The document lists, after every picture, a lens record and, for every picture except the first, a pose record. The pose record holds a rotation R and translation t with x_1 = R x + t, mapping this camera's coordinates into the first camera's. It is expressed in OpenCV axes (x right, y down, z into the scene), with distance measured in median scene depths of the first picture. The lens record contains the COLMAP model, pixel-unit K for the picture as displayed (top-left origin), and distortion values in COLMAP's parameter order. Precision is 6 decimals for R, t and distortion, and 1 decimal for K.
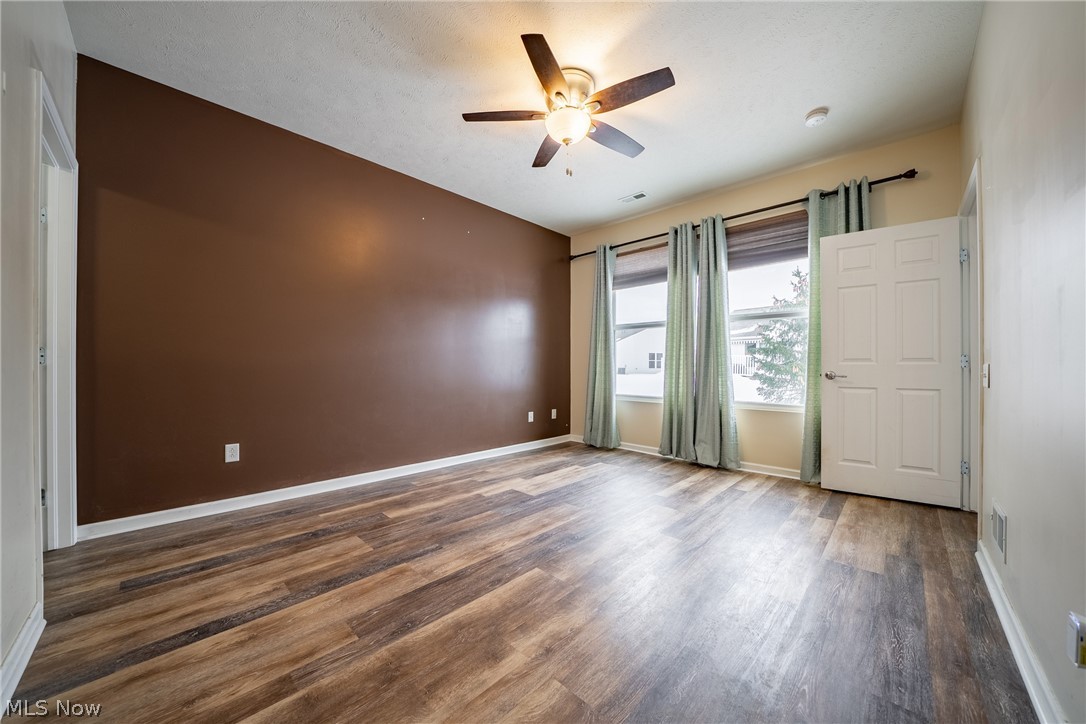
lens RADIAL K [[378.3, 0, 544.3], [0, 378.3, 365.7], [0, 0, 1]] dist [-0.023310, -0.000156]
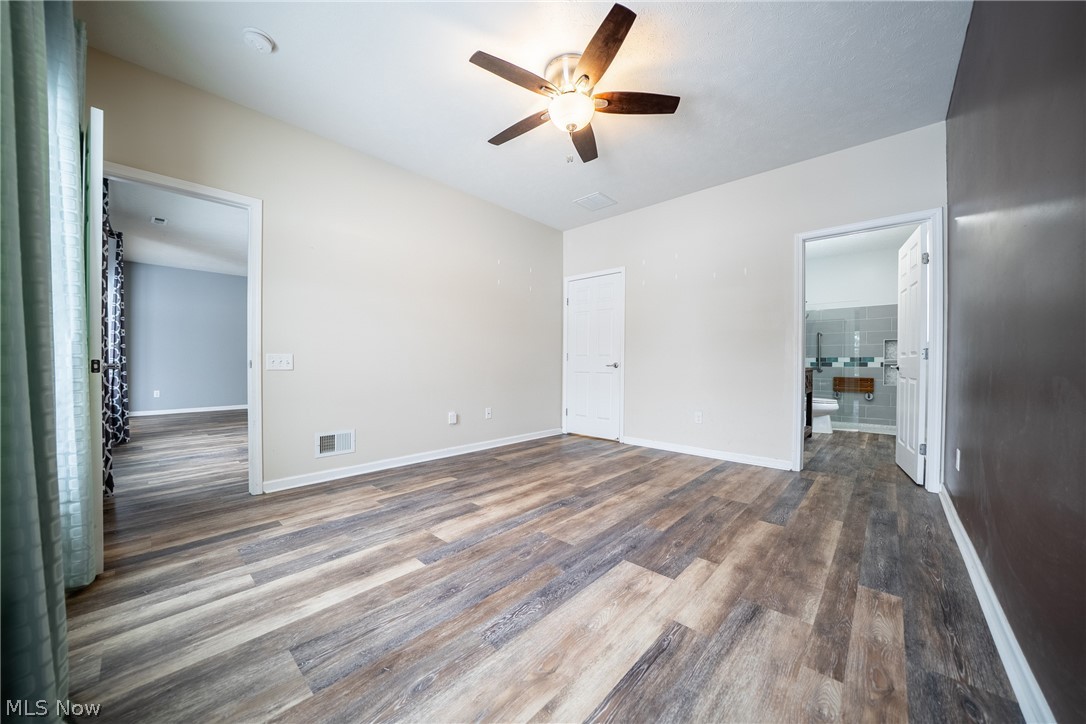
lens RADIAL K [[378.3, 0, 544.3], [0, 378.3, 365.7], [0, 0, 1]] dist [-0.023310, -0.000156]
pose [[-0.999749, -0.007459, -0.021106, 0.137846], [-0.007515, 0.999968, 0.002587, 0.024013], [0.021086, 0.002745, -0.999774, 1.835843]]
